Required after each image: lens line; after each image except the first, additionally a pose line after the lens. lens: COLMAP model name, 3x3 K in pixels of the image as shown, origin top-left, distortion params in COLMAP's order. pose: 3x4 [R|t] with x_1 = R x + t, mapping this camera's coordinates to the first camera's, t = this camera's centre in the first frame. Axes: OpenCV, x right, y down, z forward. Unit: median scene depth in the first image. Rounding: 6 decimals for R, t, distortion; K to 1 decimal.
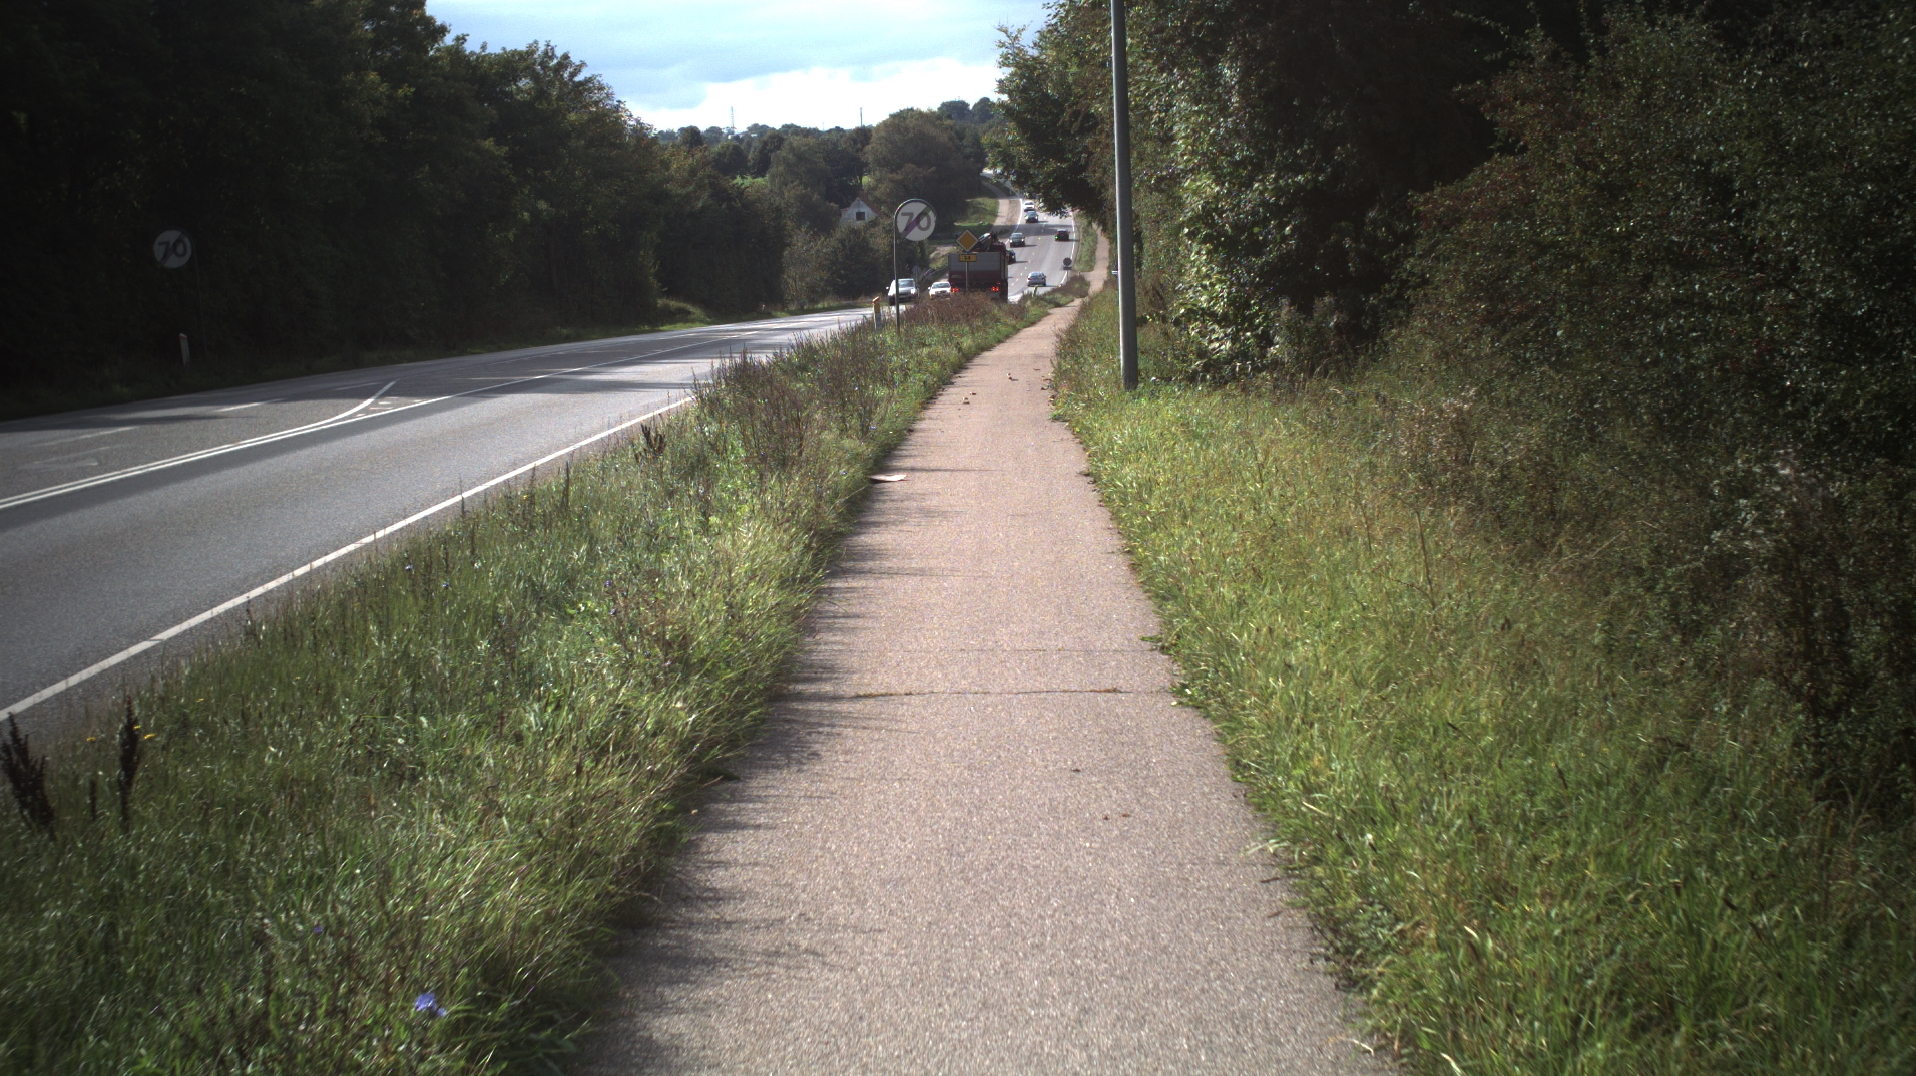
lens RADIAL K [[3220.9, 0, 970.4], [0, 3220.9, 533.9], [0, 0, 1]] dist [-0.242166, 0.000000]
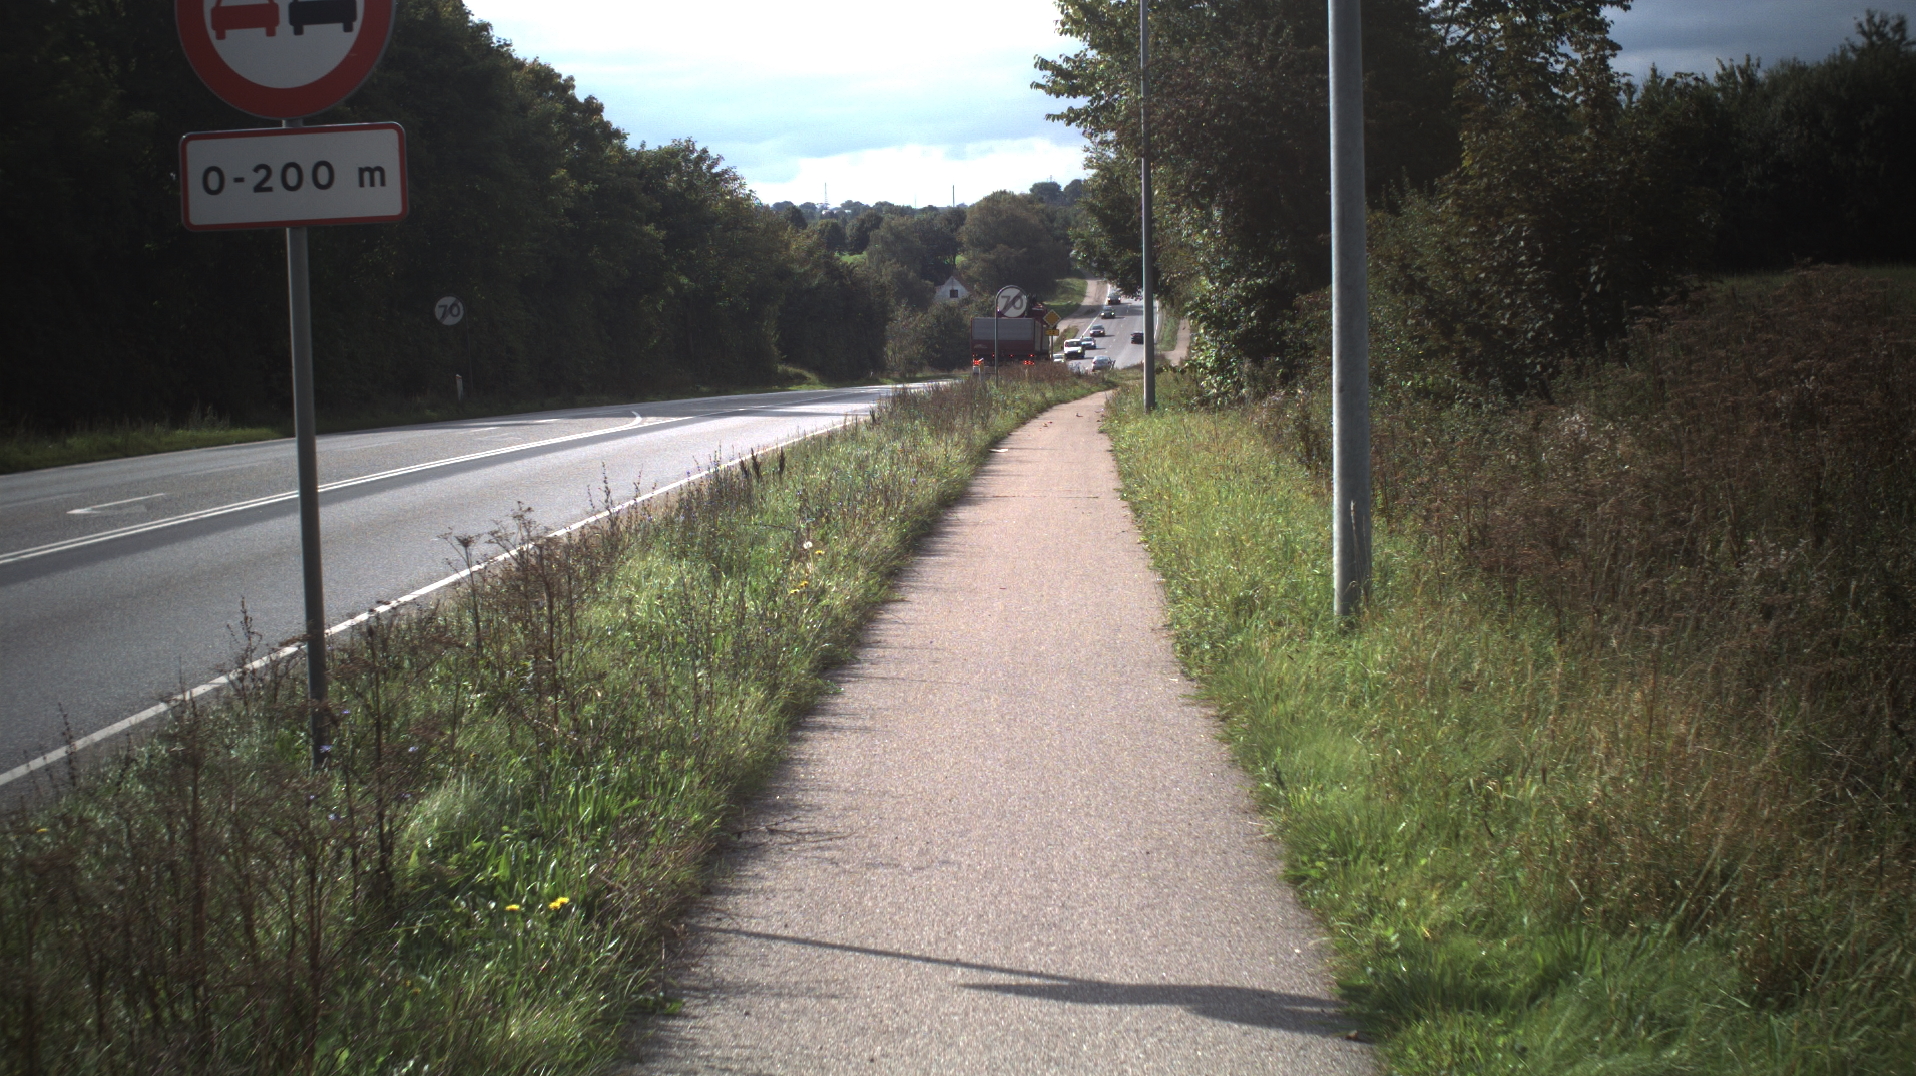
lens RADIAL K [[3220.9, 0, 957.8], [0, 3220.9, 543.3], [0, 0, 1]] dist [-0.242166, 0.000000]
pose [[0.999326, 0.020855, -0.030216, 0.001890], [-0.021494, 0.999549, -0.020977, 0.019902], [0.029765, 0.021612, 0.999323, -0.213398]]
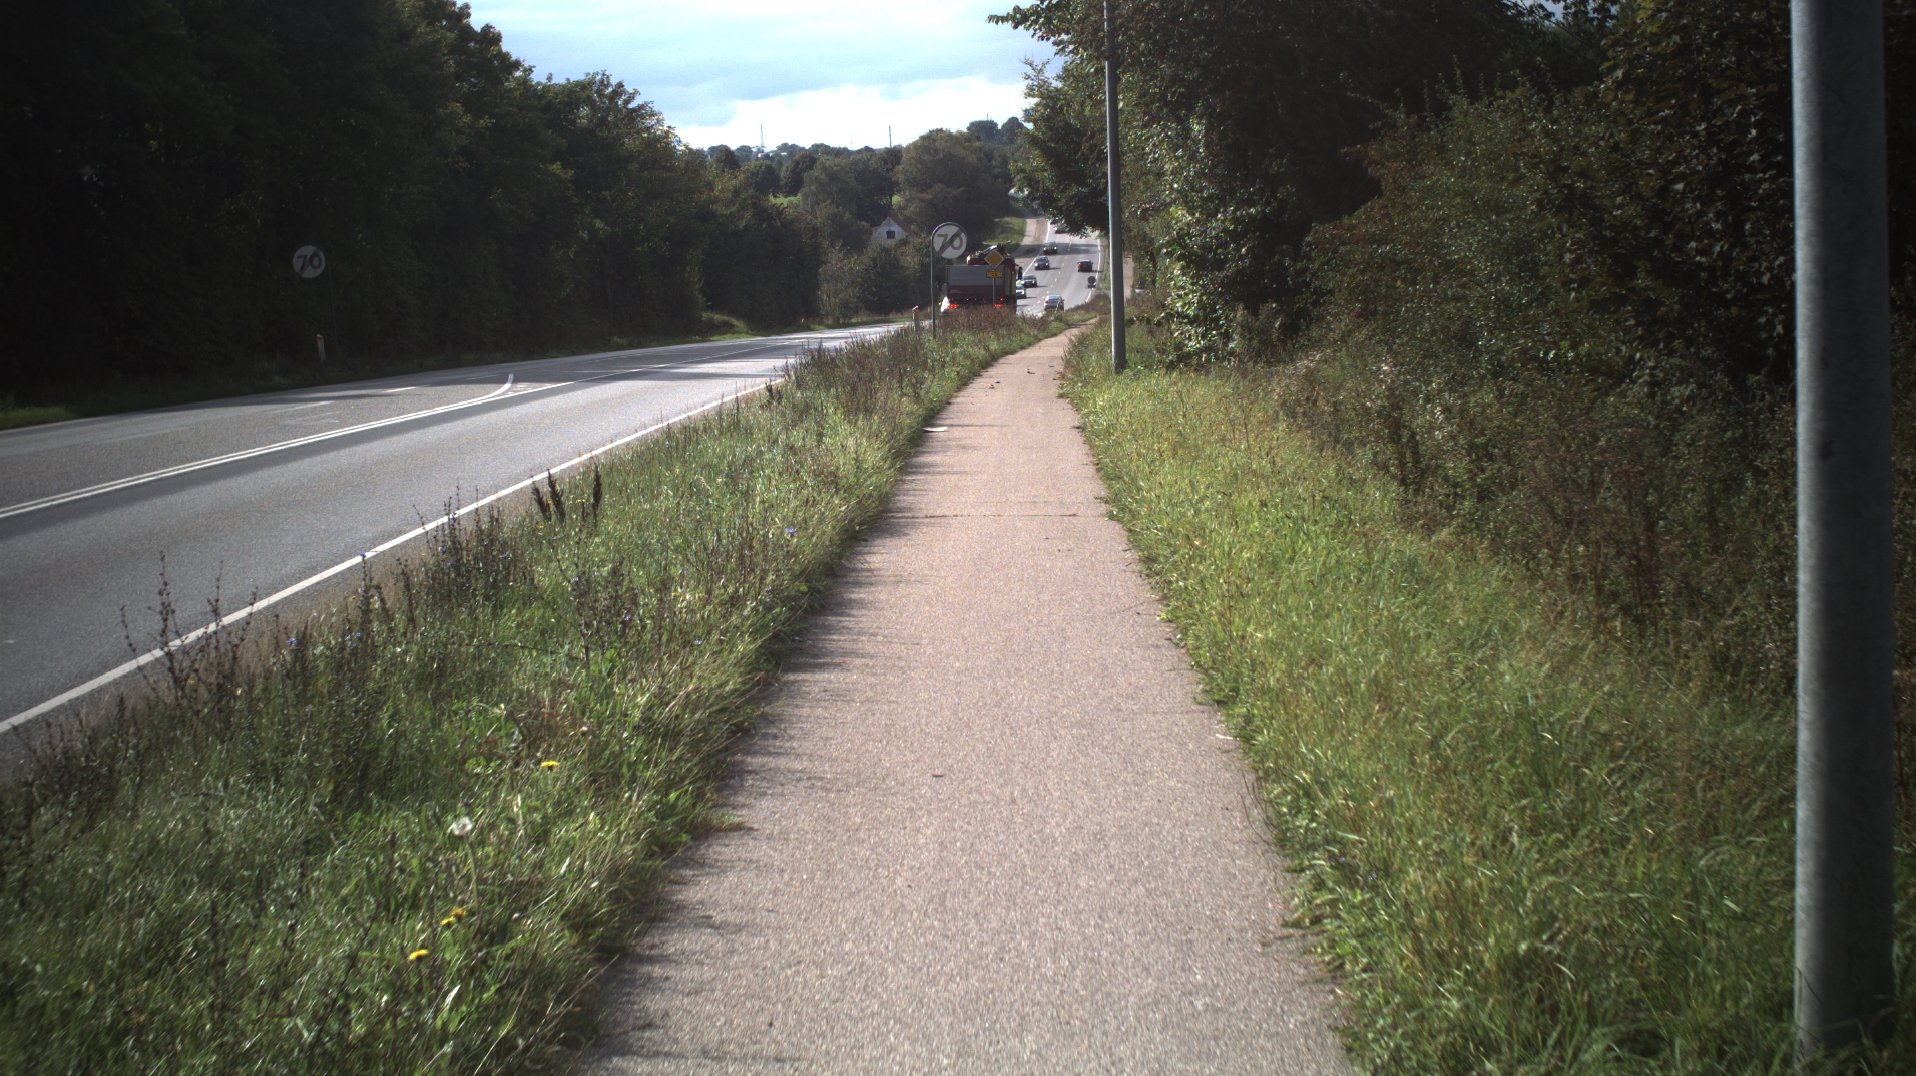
lens RADIAL K [[3220.9, 0, 942.3], [0, 3220.9, 548.7], [0, 0, 1]] dist [-0.242166, 0.000000]
pose [[0.999840, 0.005837, -0.016937, 0.000449], [-0.005858, 0.999982, -0.001210, 0.009979], [0.016930, 0.001309, 0.999856, -0.106850]]
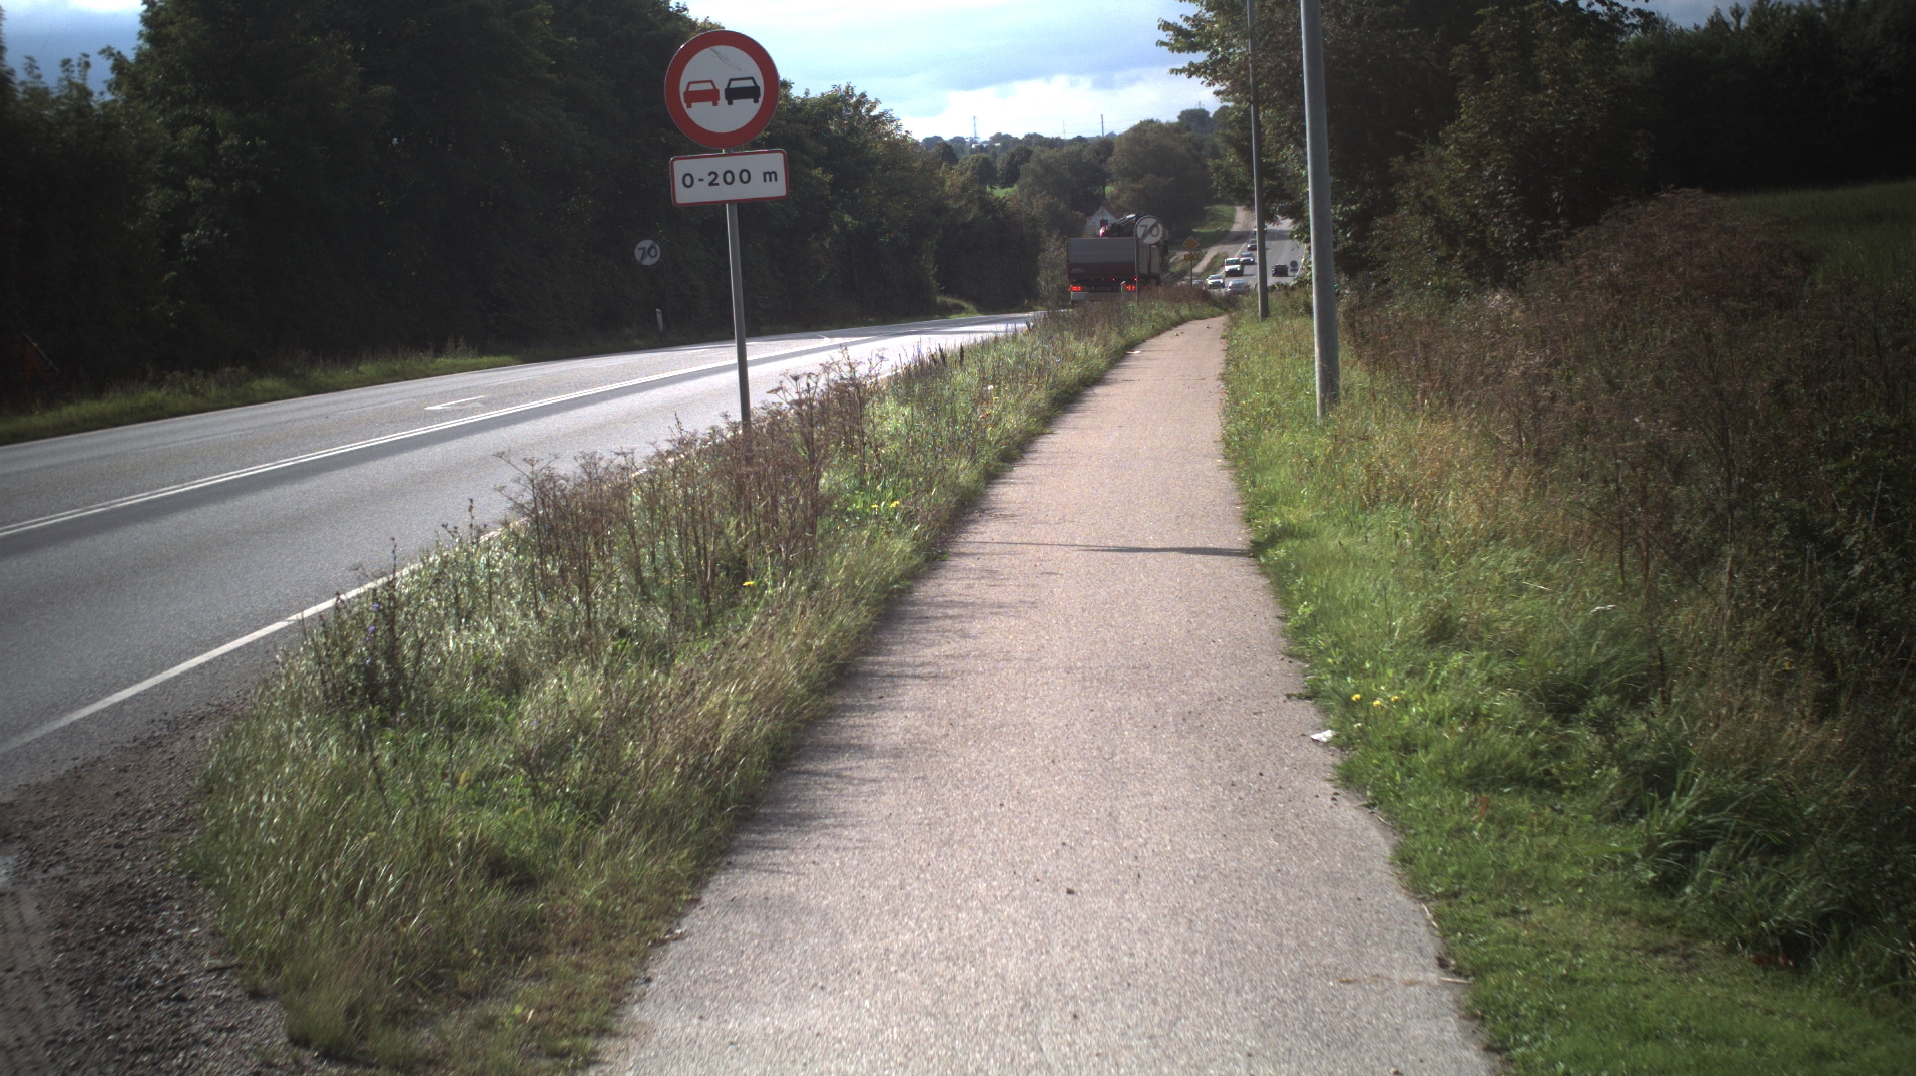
lens RADIAL K [[3220.9, 0, 960.4], [0, 3220.9, 530.3], [0, 0, 1]] dist [-0.242166, 0.000000]
pose [[0.996894, -0.004200, -0.078639, 0.007895], [0.003950, 0.999987, -0.003332, 0.030030], [0.078652, 0.003011, 0.996898, -0.319116]]
